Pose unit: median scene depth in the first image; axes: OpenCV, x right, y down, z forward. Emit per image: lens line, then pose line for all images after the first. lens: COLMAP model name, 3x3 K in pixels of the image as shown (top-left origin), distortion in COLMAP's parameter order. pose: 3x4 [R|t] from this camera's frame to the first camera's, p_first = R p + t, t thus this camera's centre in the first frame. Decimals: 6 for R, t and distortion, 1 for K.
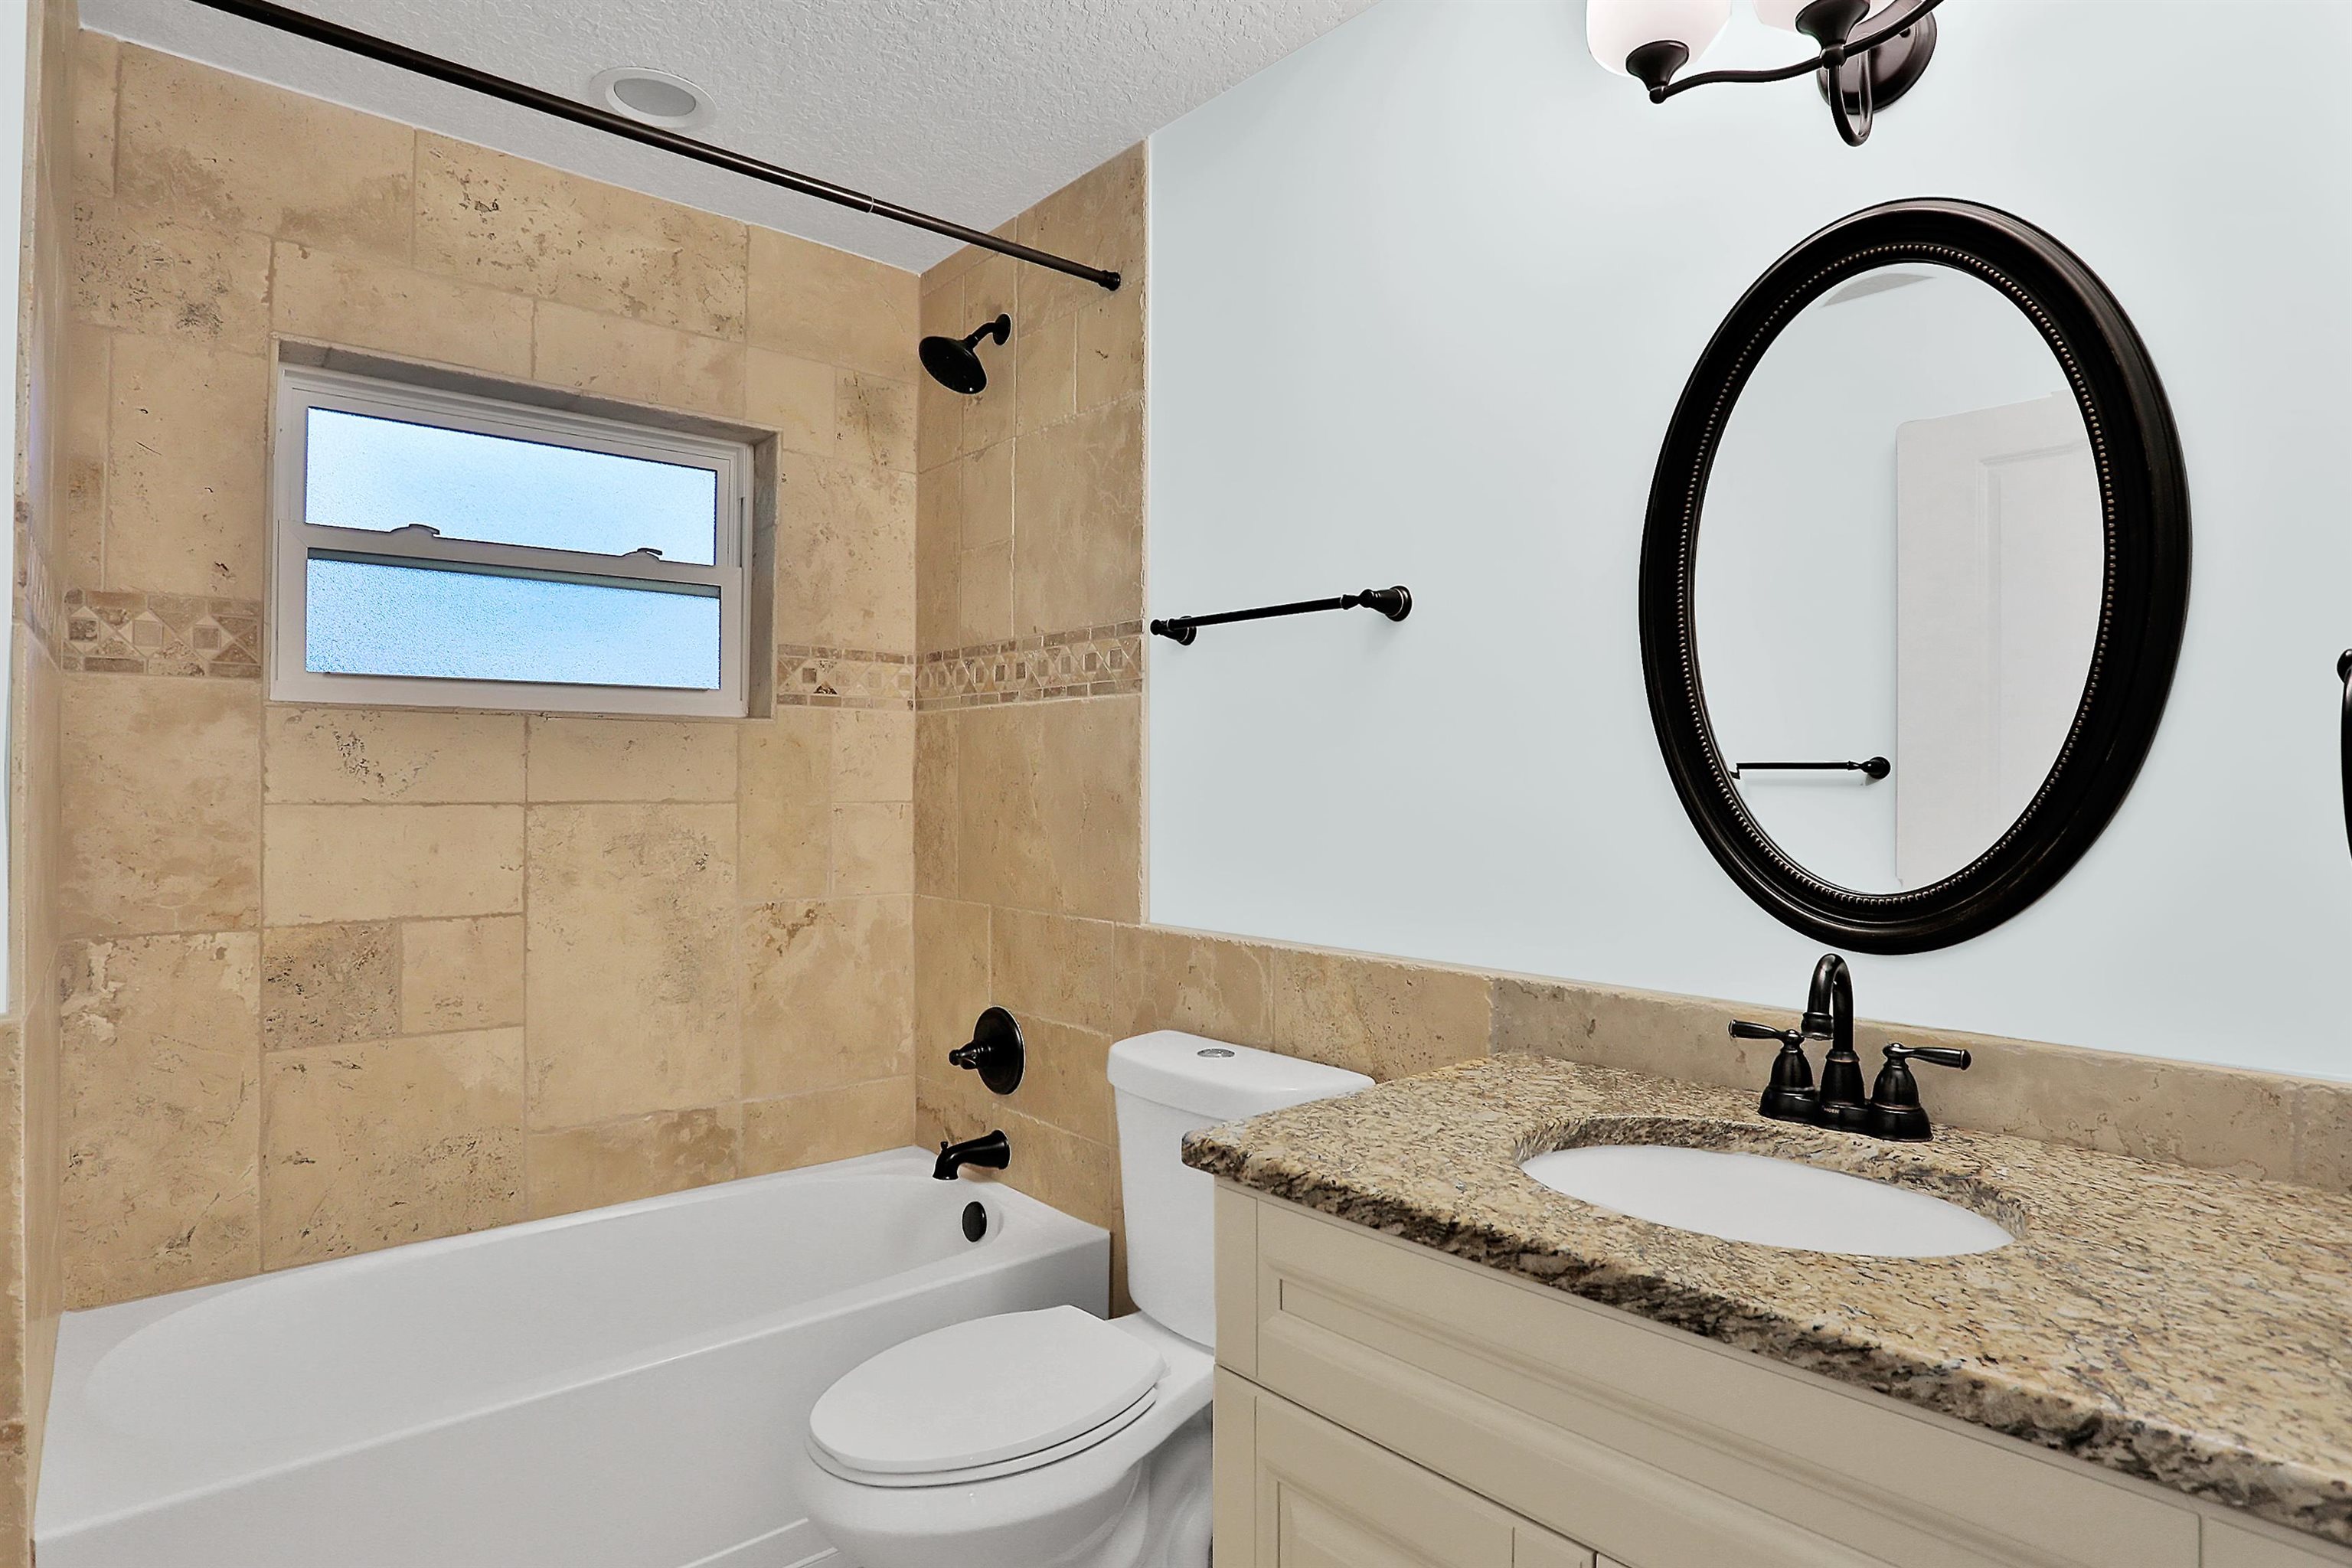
lens RADIAL K [[1216.3, 0, 1168.5], [0, 1216.3, 781.1], [0, 0, 1]] dist [-0.072841, 0.025642]
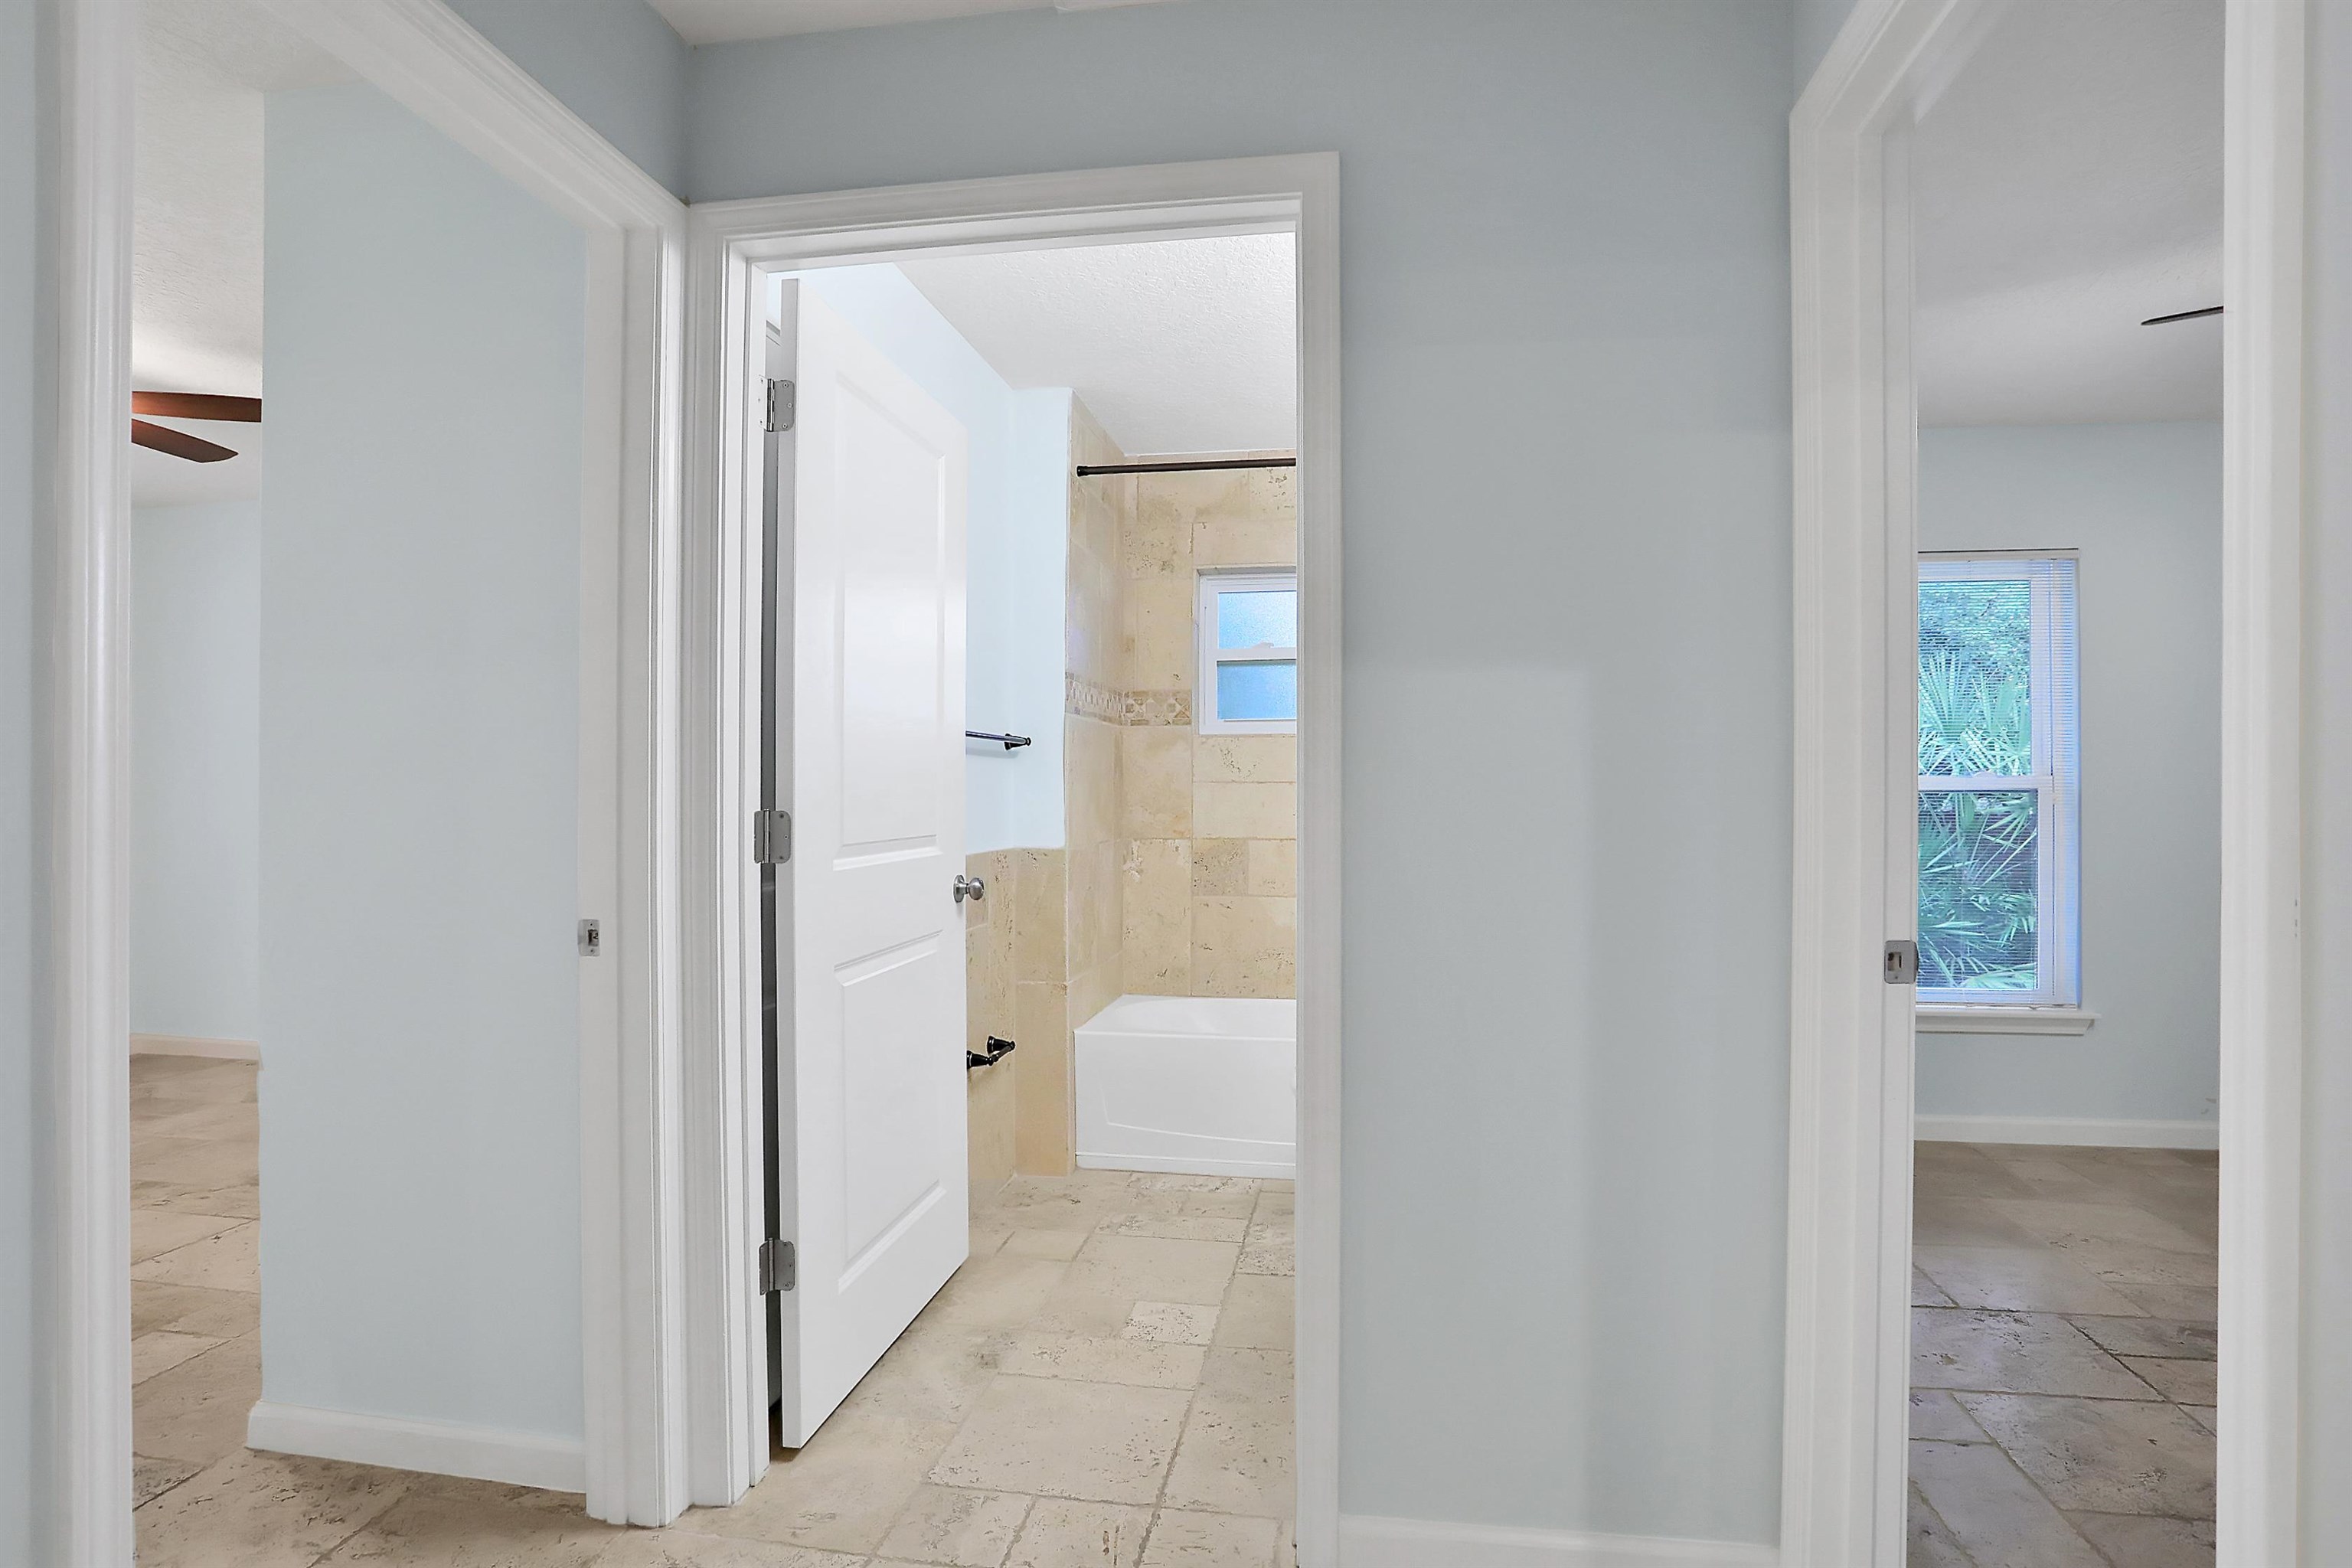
lens RADIAL K [[1216.3, 0, 1200.7], [0, 1216.3, 779.6], [0, 0, 1]] dist [-0.072841, 0.025642]
pose [[0.639865, -0.018311, -0.768269, 0.931747], [0.008603, 0.999824, -0.016665, 0.050414], [0.768439, 0.004054, 0.639910, -0.418124]]
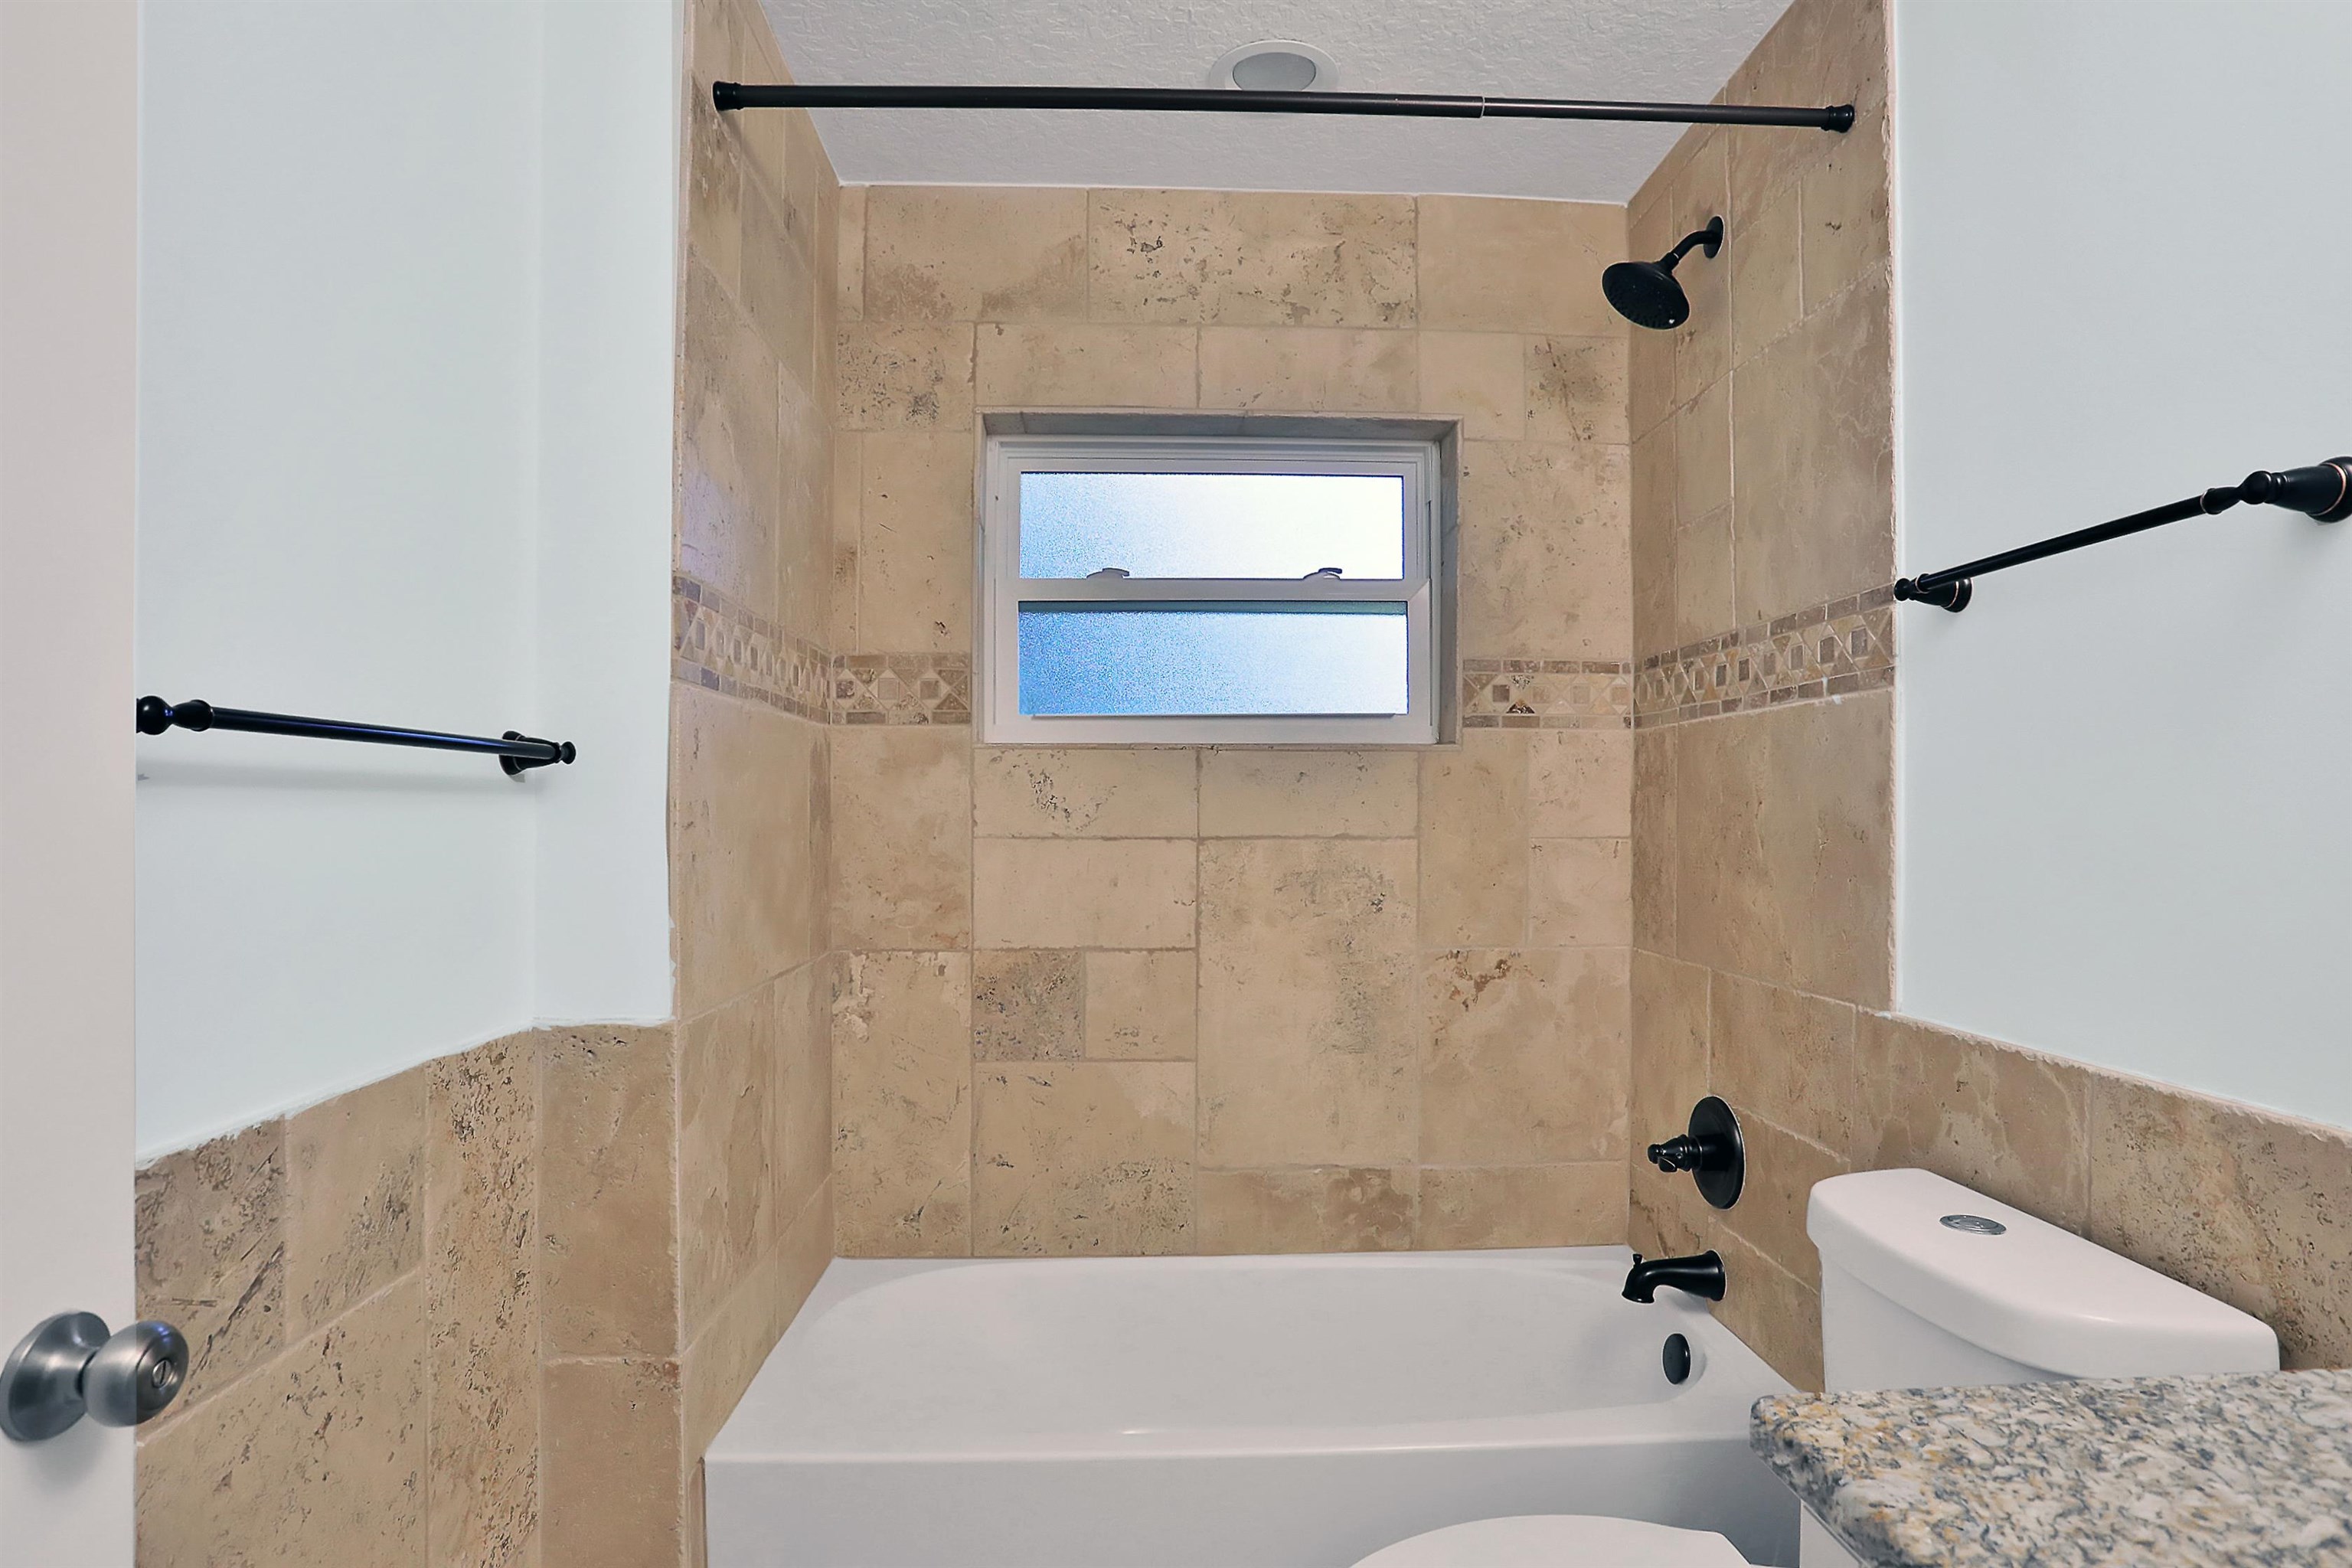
lens RADIAL K [[1216.3, 0, 1195.8], [0, 1216.3, 836.0], [0, 0, 1]] dist [-0.072841, 0.025642]
pose [[0.787144, 0.005663, -0.616744, 0.091224], [0.005654, 0.999850, 0.016397, 0.000716], [0.616744, -0.016394, 0.786993, 0.220218]]
